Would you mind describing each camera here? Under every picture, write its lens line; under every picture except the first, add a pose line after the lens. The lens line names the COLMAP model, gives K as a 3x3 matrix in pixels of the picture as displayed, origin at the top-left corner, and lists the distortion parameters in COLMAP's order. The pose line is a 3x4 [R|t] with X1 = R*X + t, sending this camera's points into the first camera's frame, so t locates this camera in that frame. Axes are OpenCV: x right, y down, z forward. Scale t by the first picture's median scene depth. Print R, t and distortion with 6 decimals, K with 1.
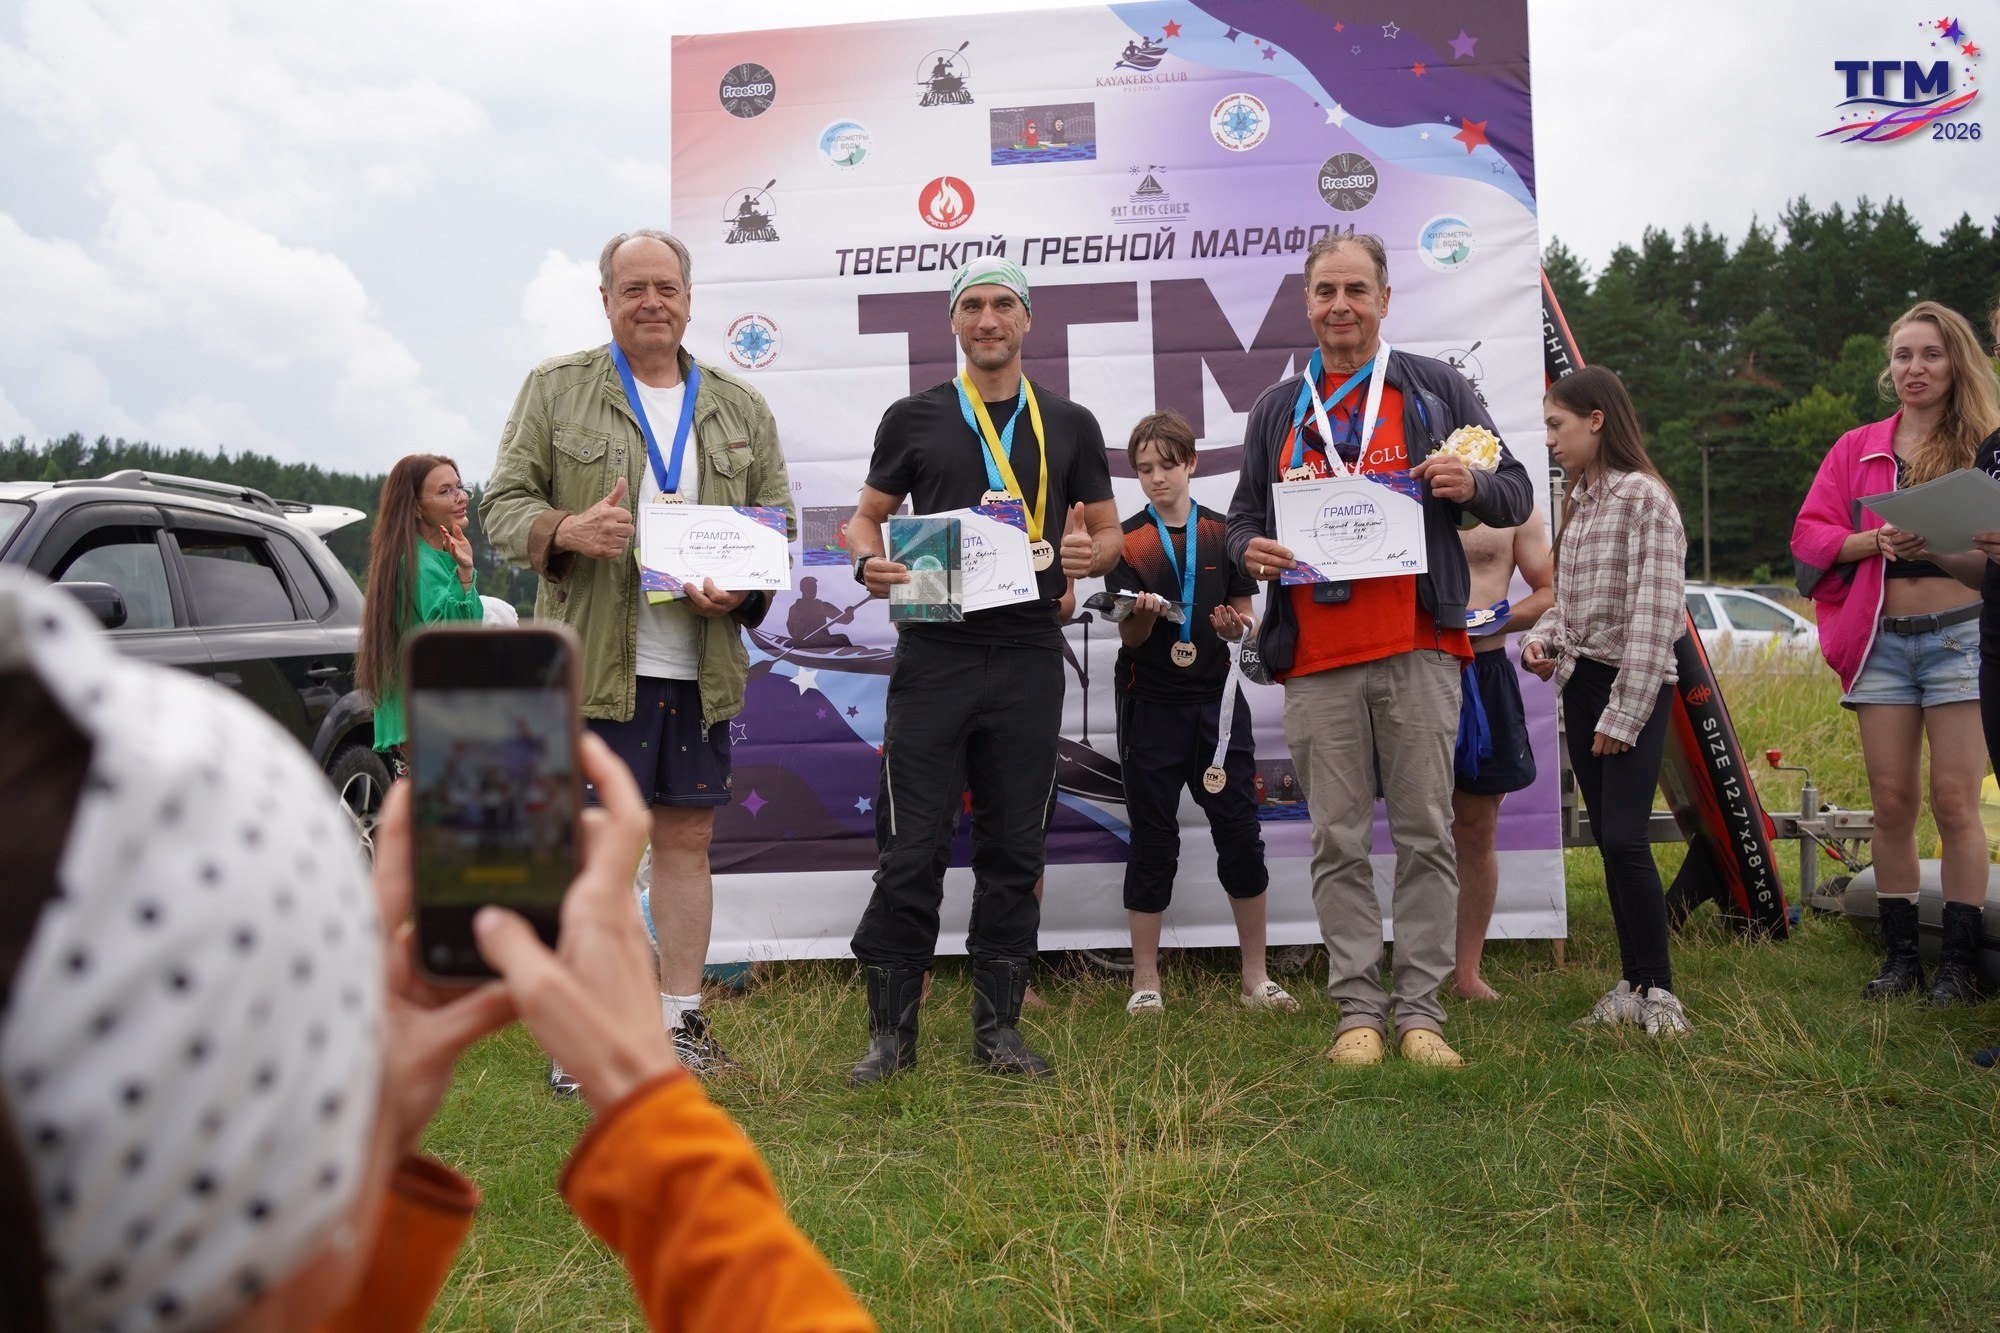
lens RADIAL K [[2055.5, 0, 1029.7], [0, 2055.5, 635.7], [0, 0, 1]] dist [0.032051, -0.007622]
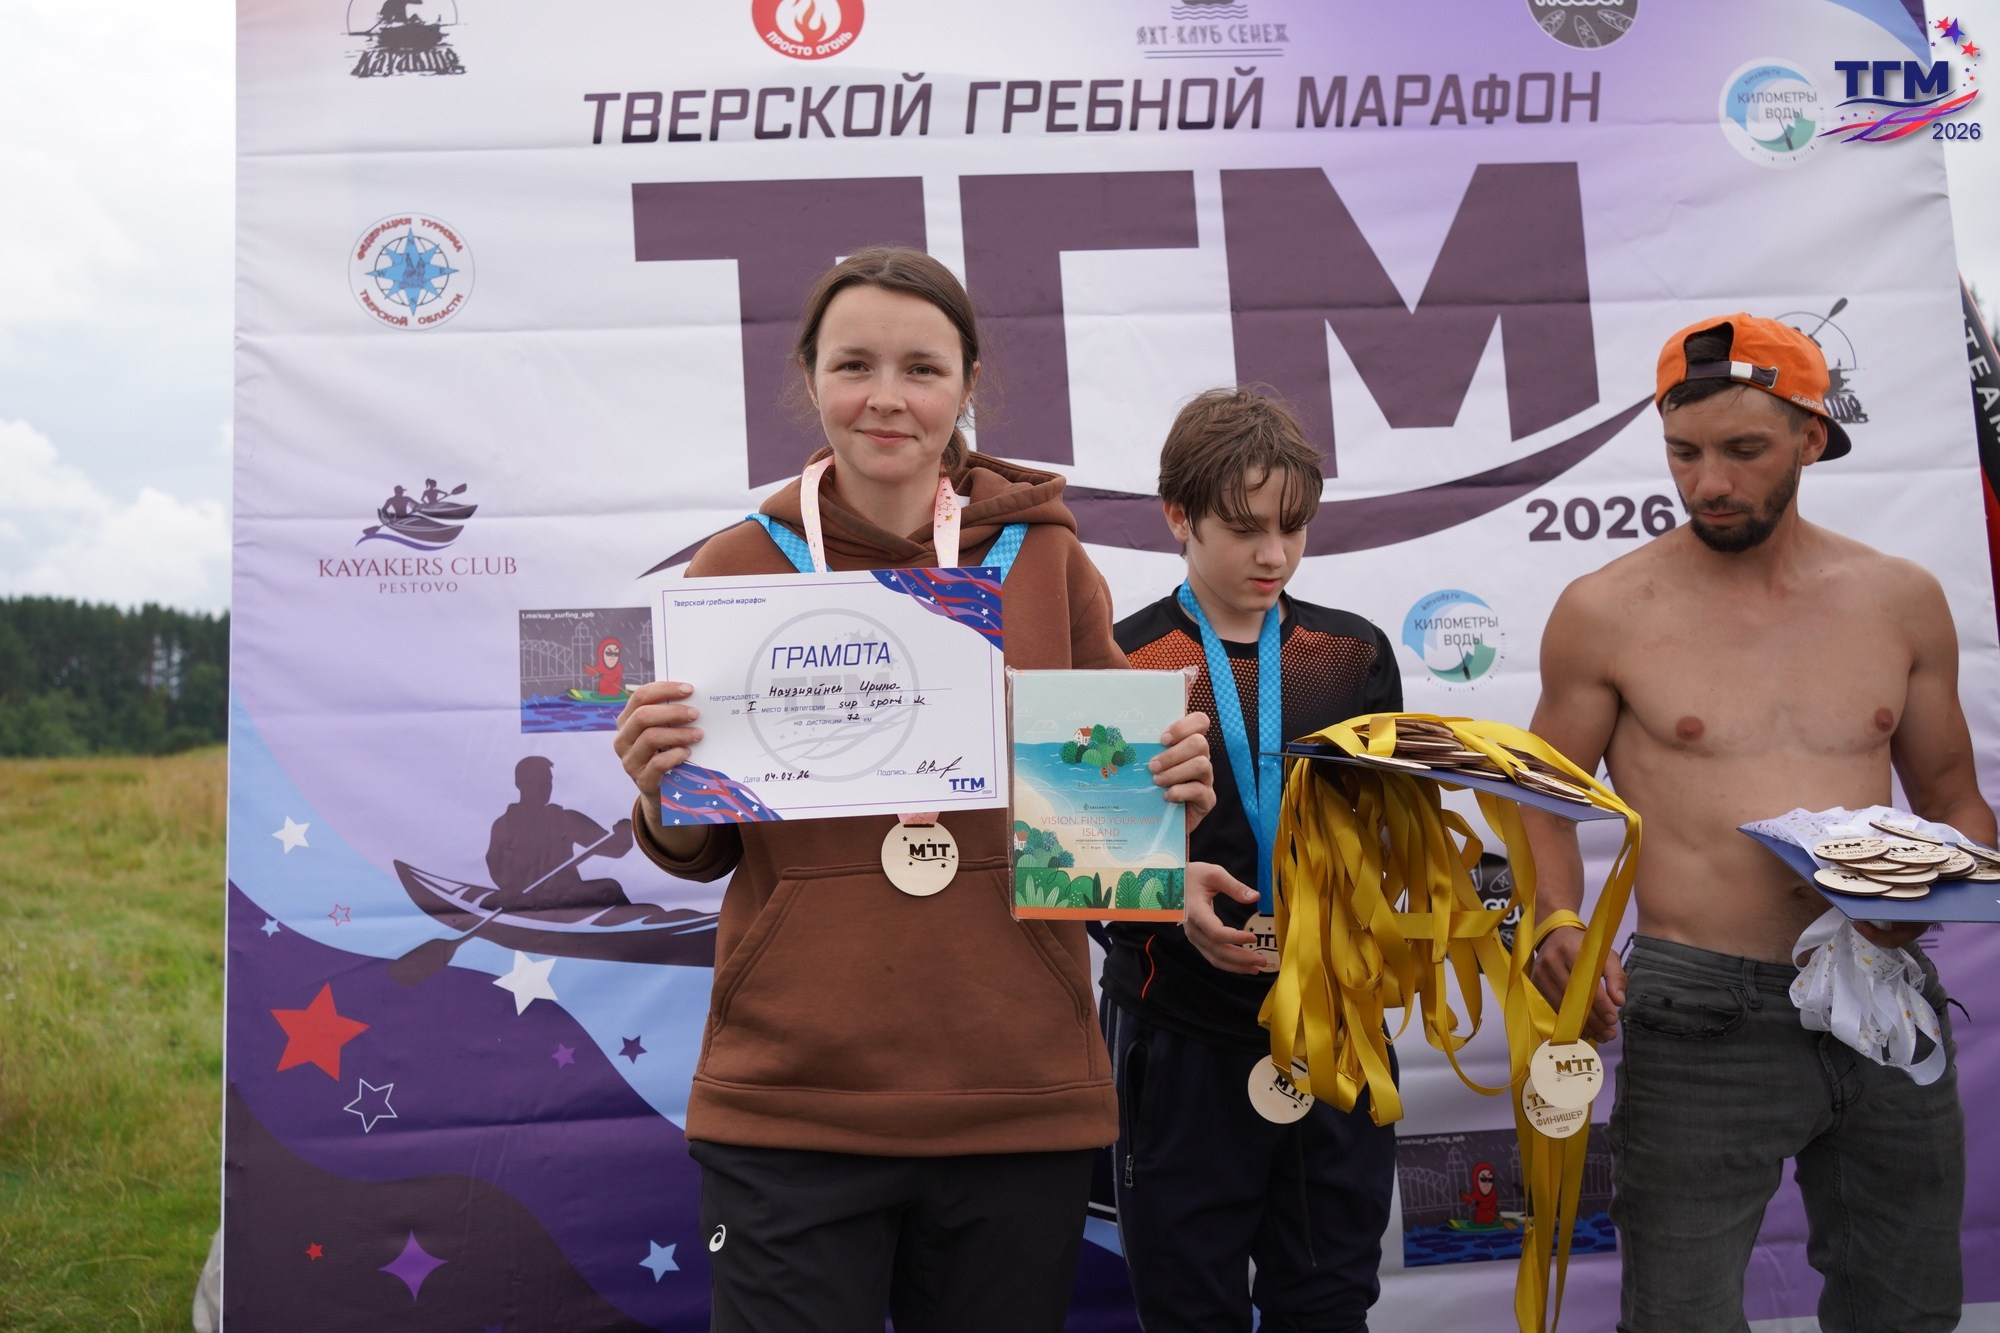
lens RADIAL K [[1903.2, 0, 964.2], [0, 1903.2, 677.0], [0, 0, 1]] dist [0.045567, -0.011152]
pose [[0.990519, -0.002151, 0.137357, -0.068168], [0.007454, 0.999246, -0.038110, -0.029558], [-0.137172, 0.038773, 0.989788, 0.541860]]
